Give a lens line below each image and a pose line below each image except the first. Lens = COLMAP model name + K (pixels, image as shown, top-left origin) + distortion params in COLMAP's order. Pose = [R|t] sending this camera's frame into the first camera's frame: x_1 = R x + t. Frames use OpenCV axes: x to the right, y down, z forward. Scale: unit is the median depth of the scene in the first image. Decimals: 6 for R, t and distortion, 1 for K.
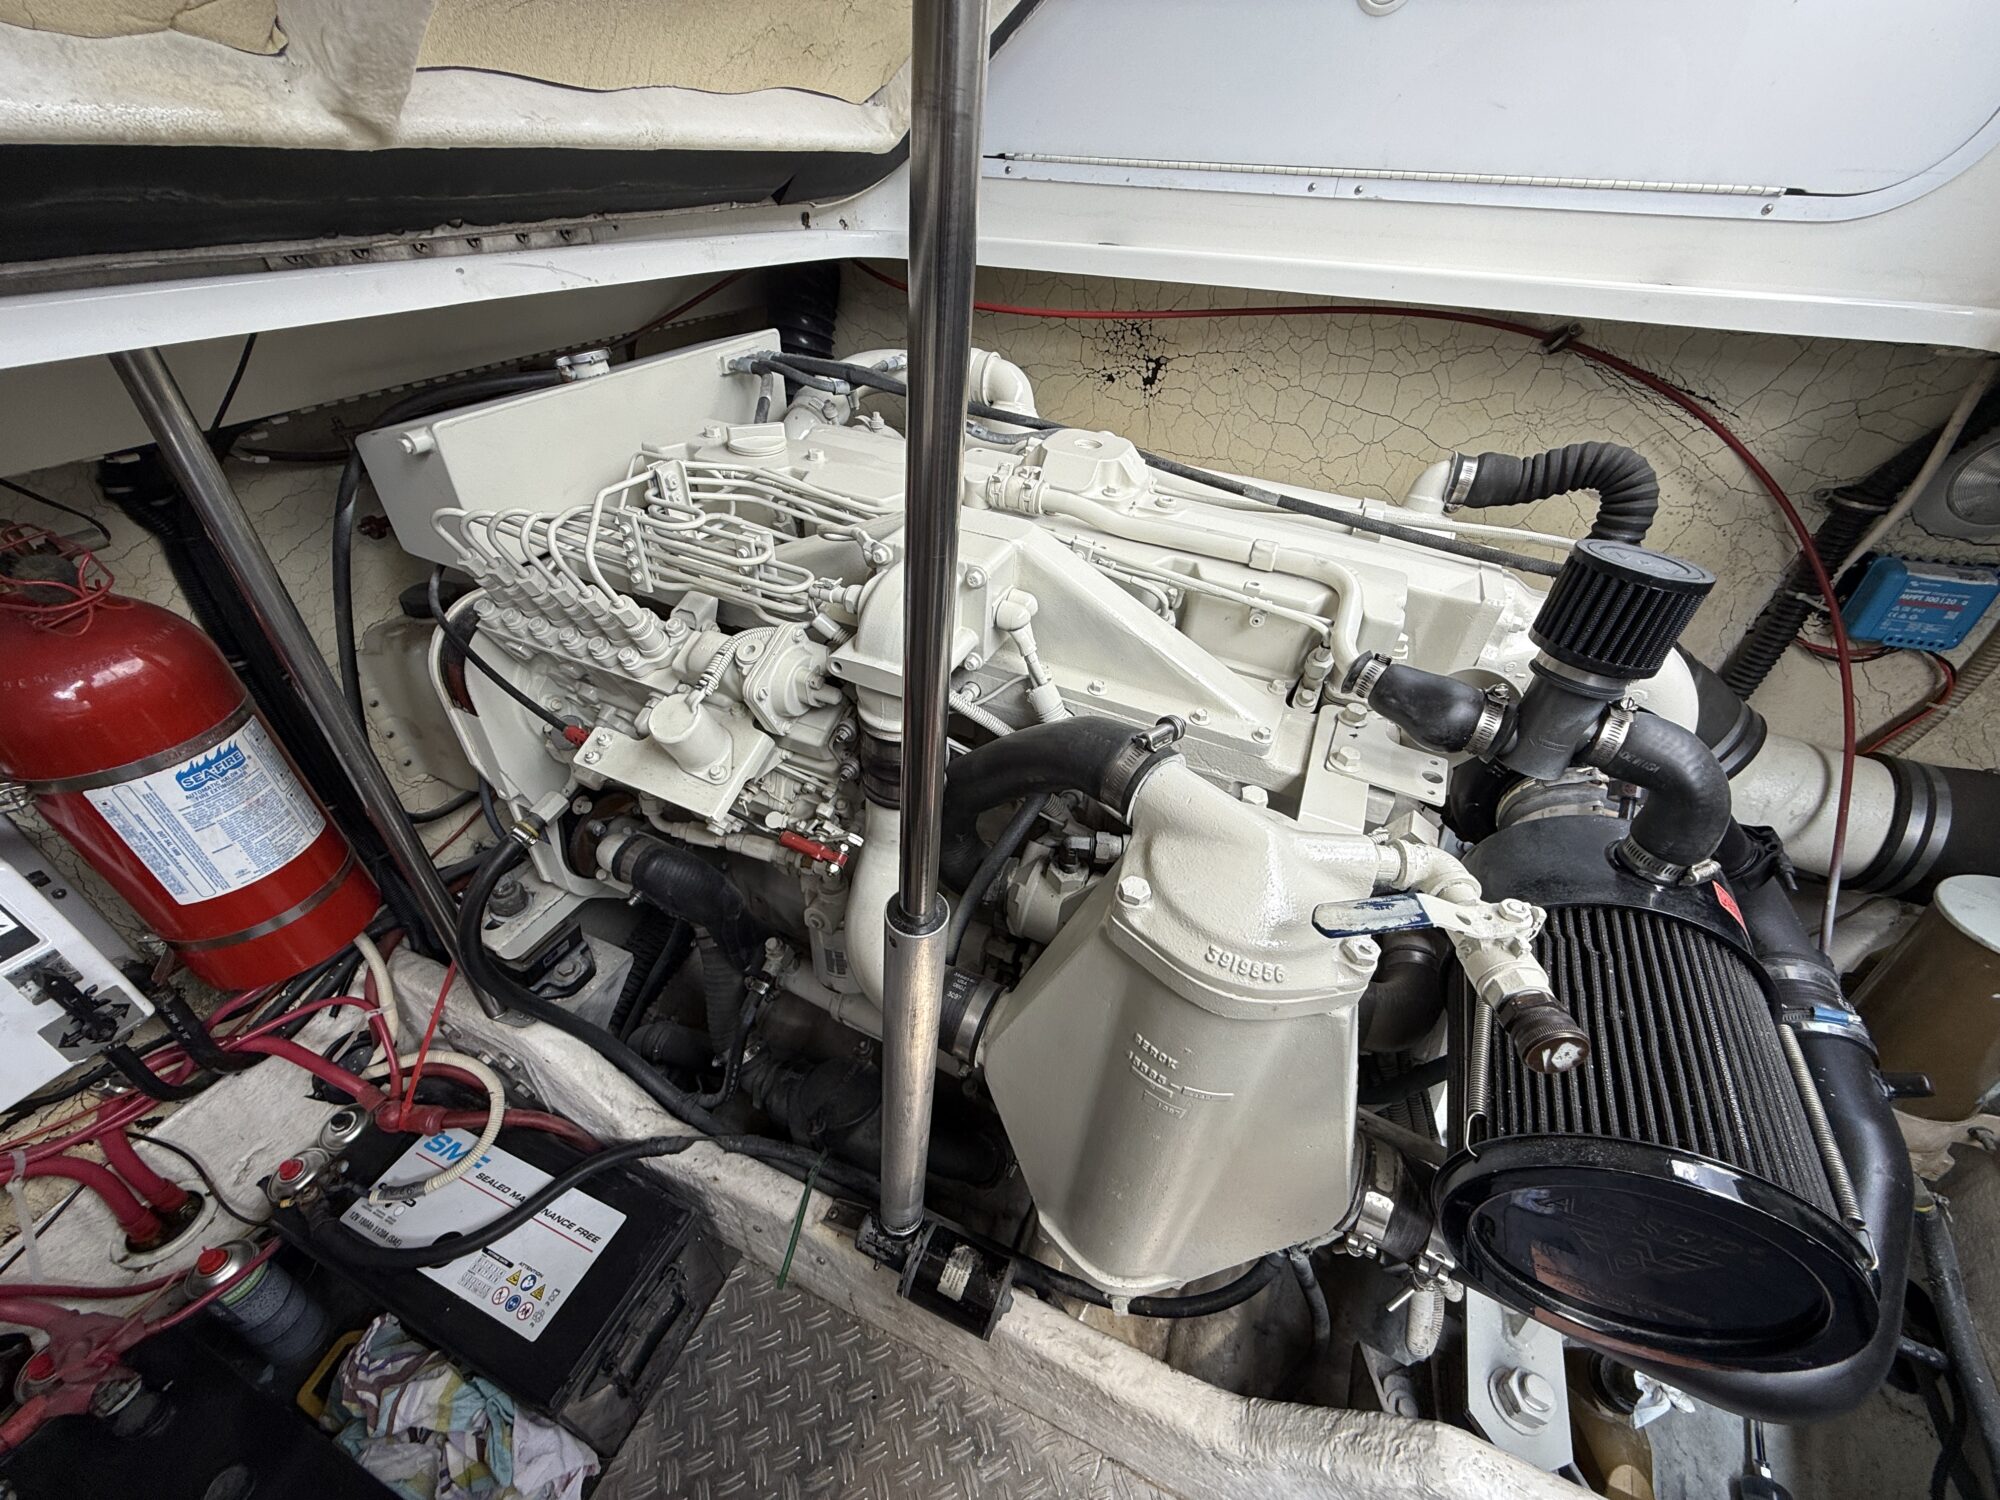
lens RADIAL K [[799.2, 0, 999.4], [0, 799.2, 762.2], [0, 0, 1]] dist [0.004923, 0.000618]
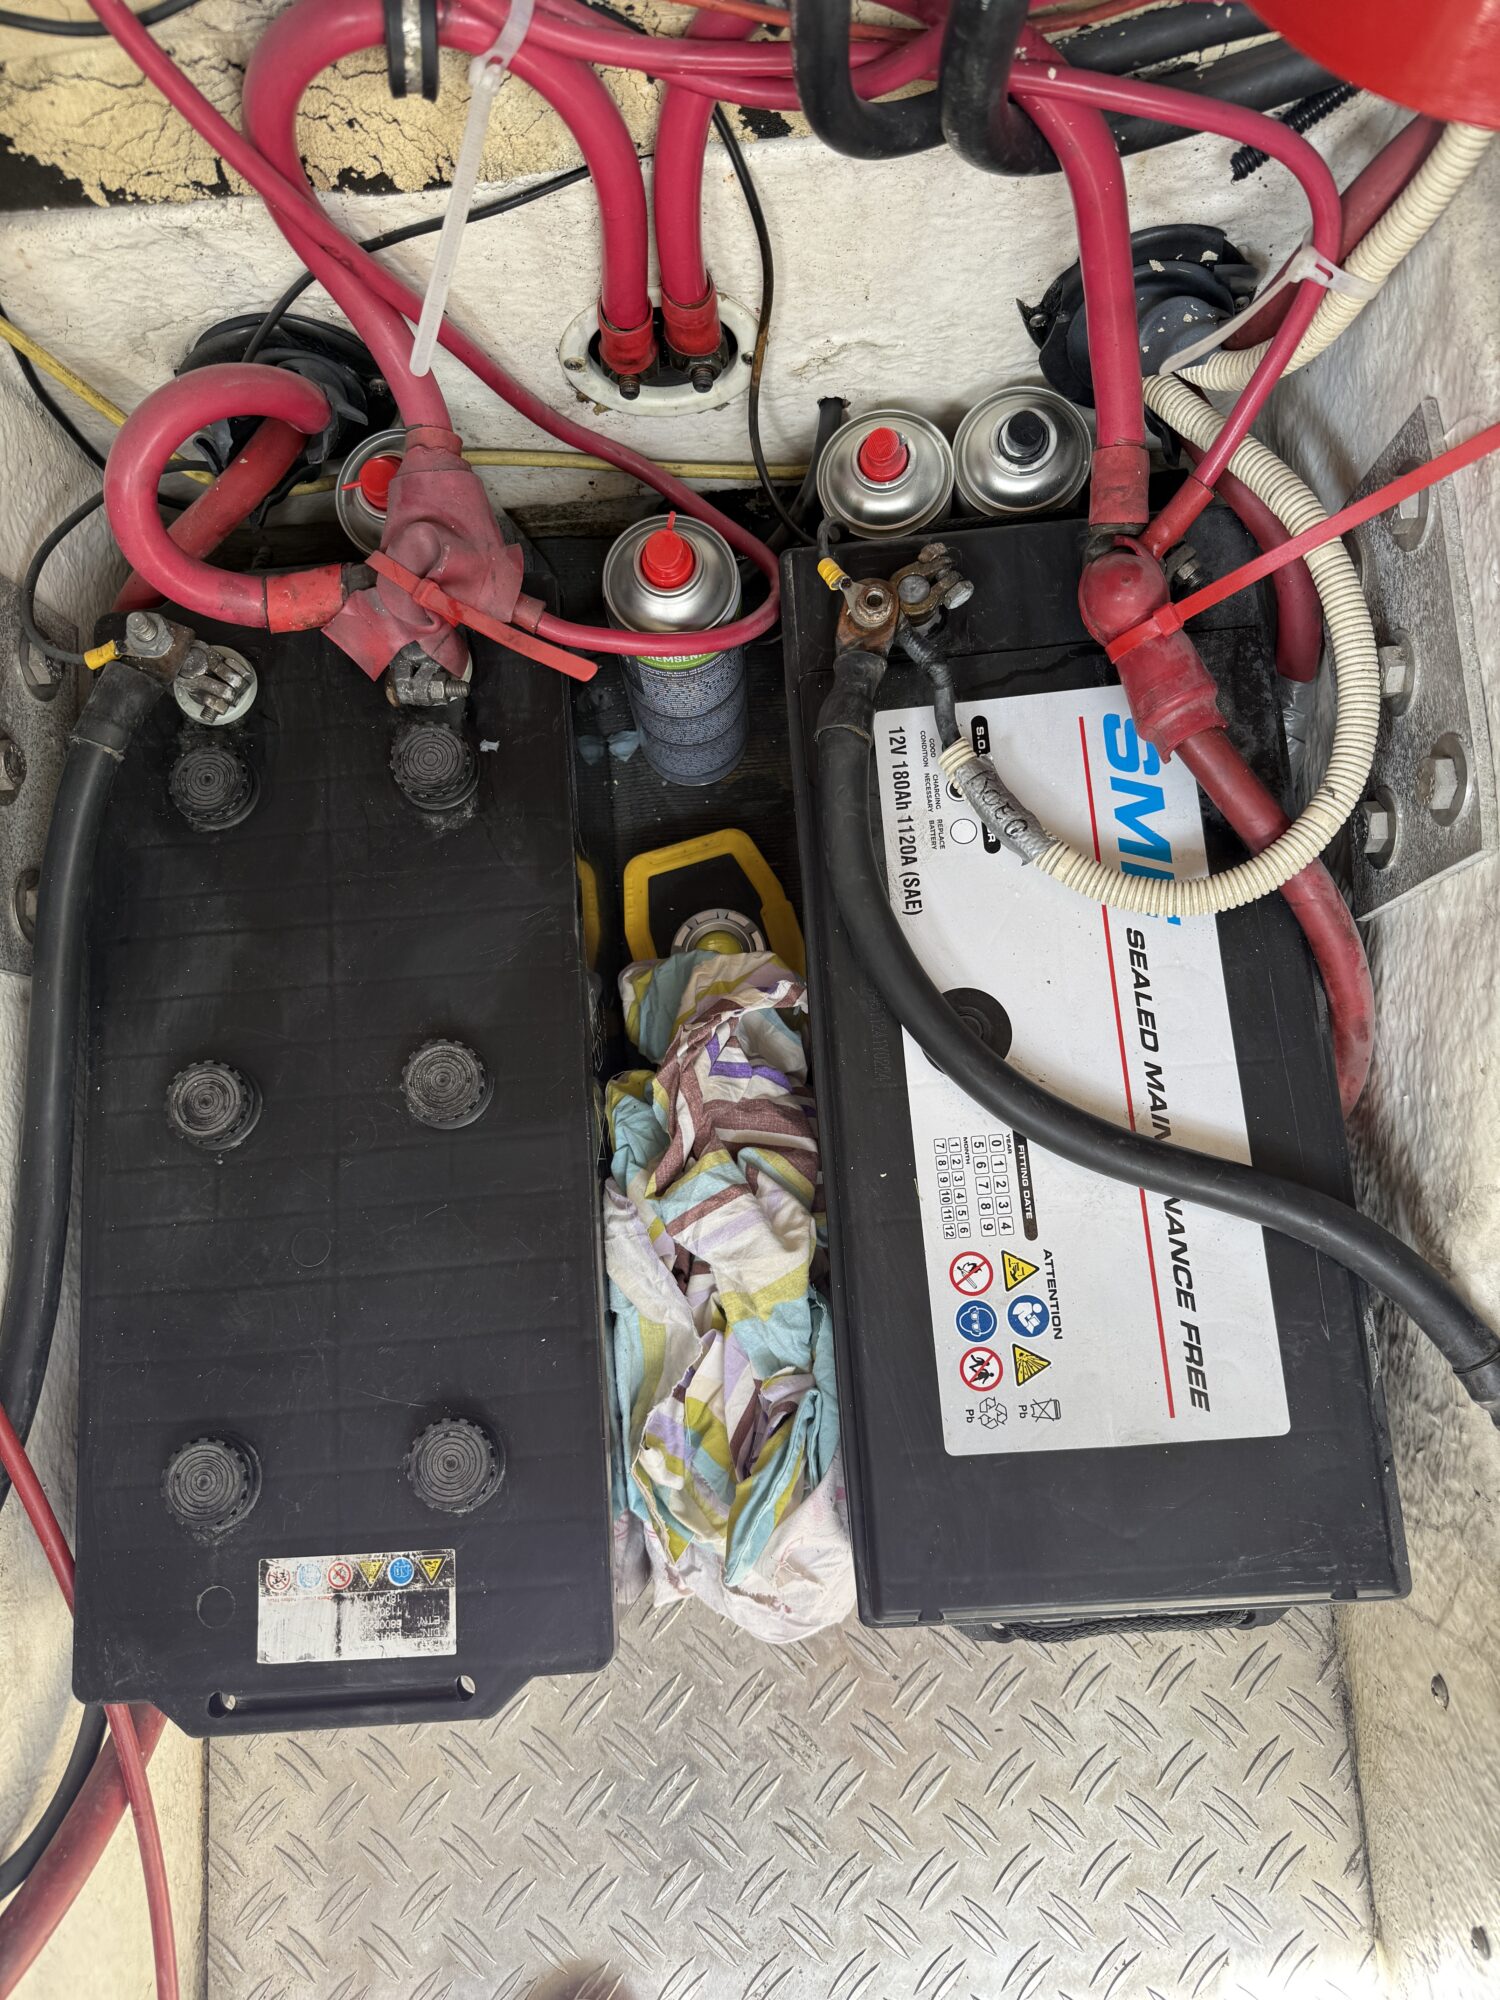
lens RADIAL K [[1411.6, 0, 767.7], [0, 1411.6, 992.0], [0, 0, 1]] dist [0.050153, -0.063365]
pose [[0.467885, 0.866808, -0.172415, -0.610017], [-0.490792, 0.417077, 0.764964, 0.141907], [0.734987, -0.273295, 0.620567, 0.512688]]
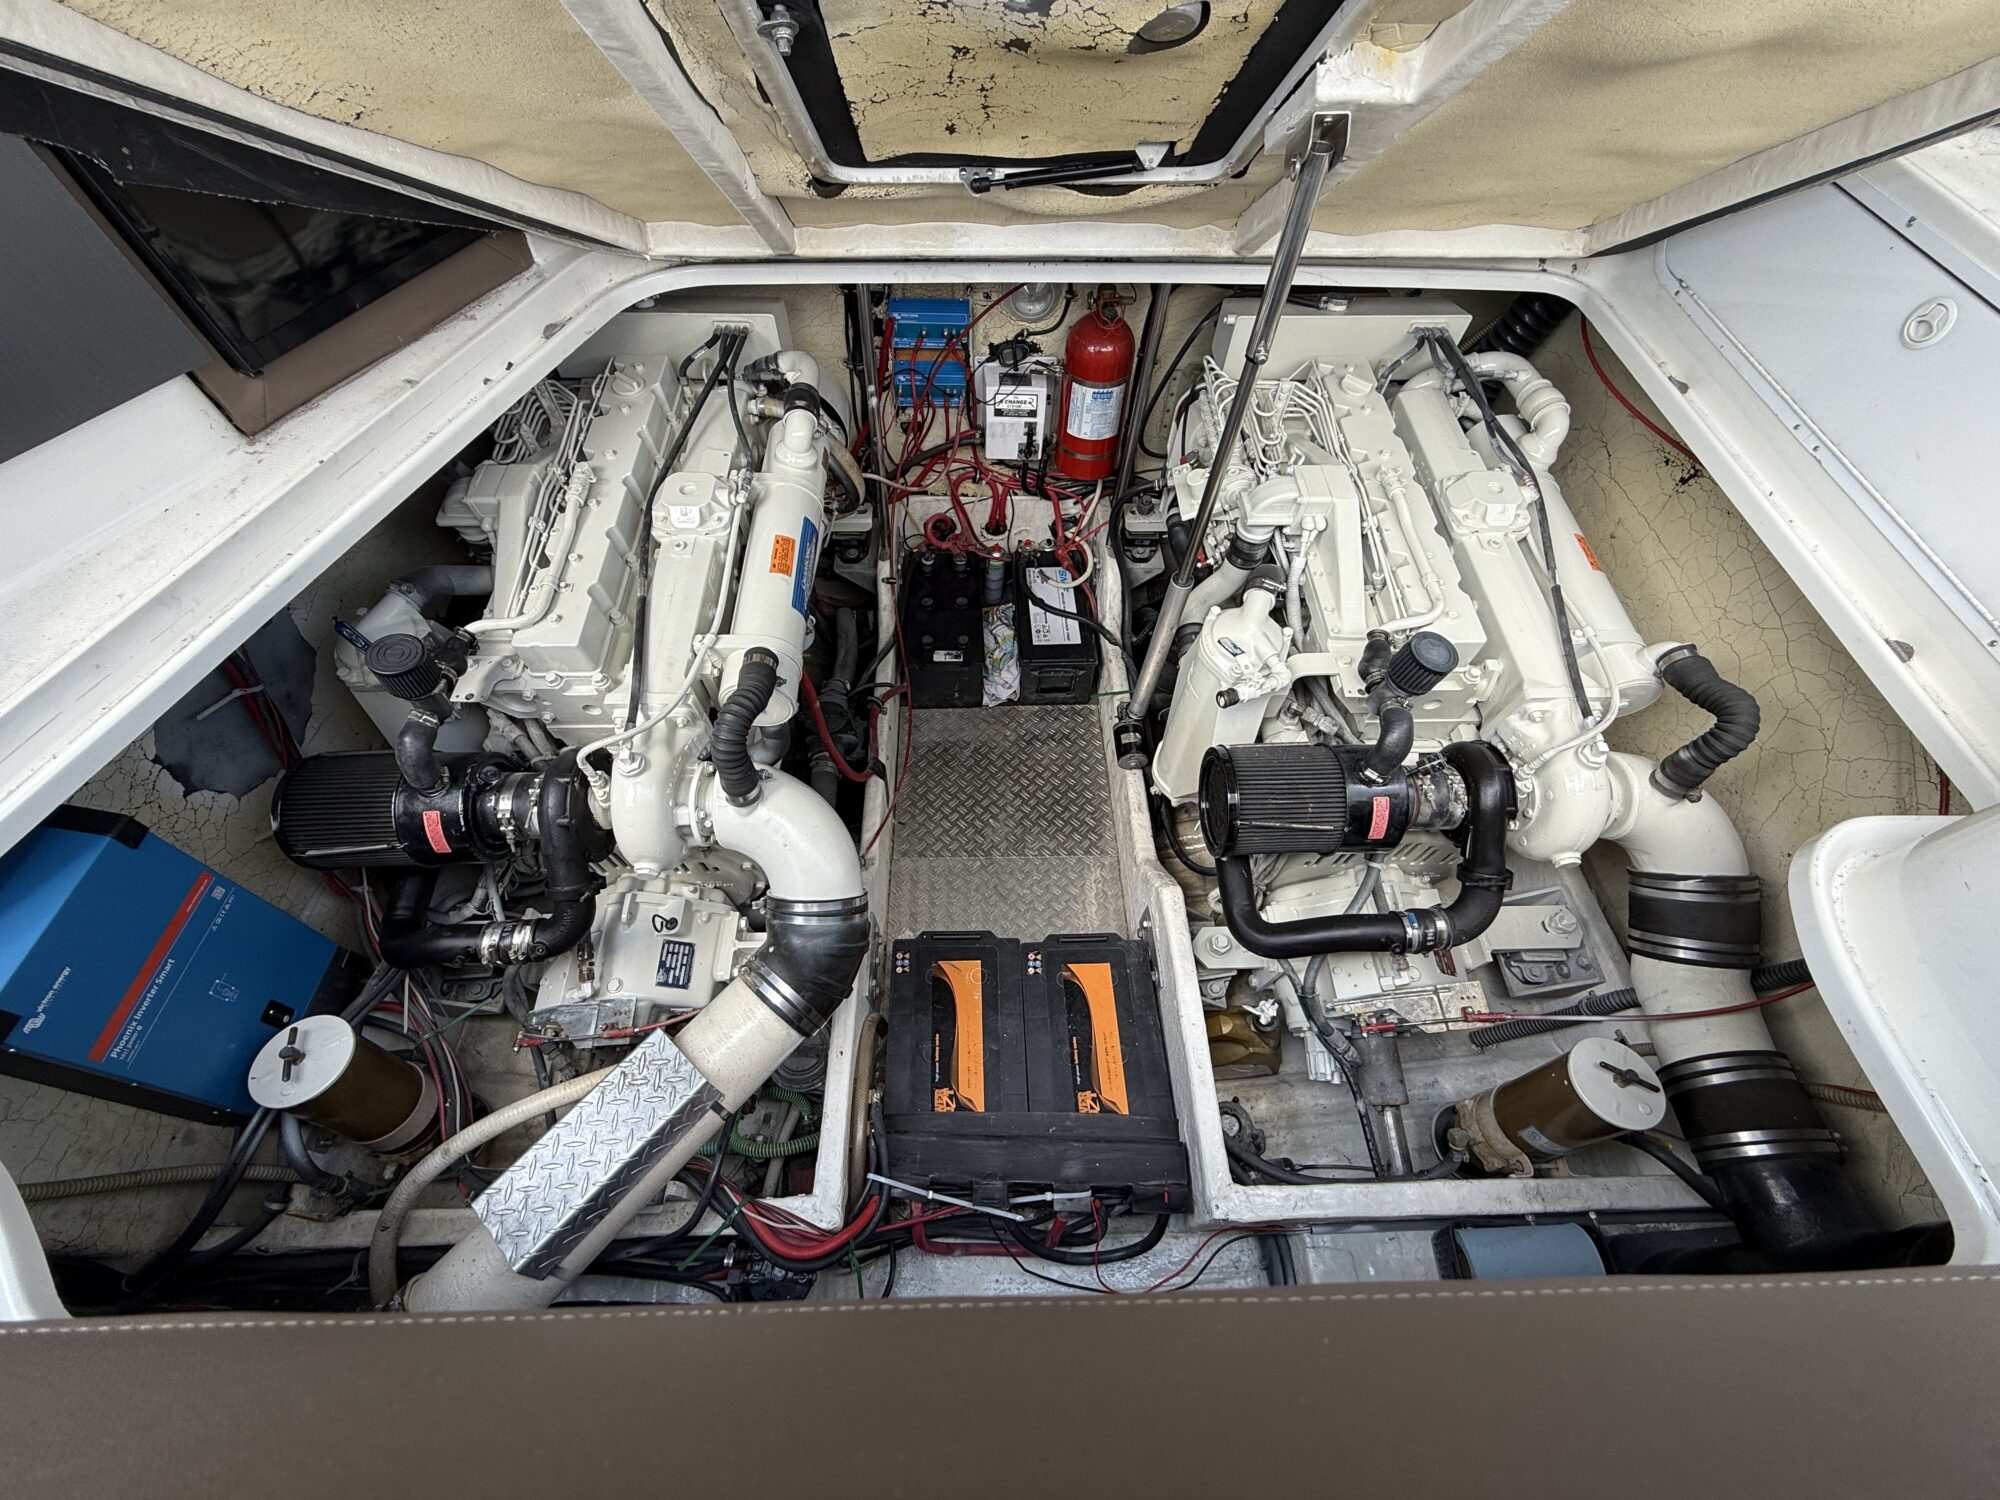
lens RADIAL K [[799.2, 0, 1021.6], [0, 799.2, 762.1], [0, 0, 1]] dist [0.004923, 0.000618]
pose [[0.453605, 0.749255, -0.482555, 0.854584], [-0.571845, 0.659999, 0.487231, -0.254661], [0.683546, 0.054936, 0.727837, -0.821650]]
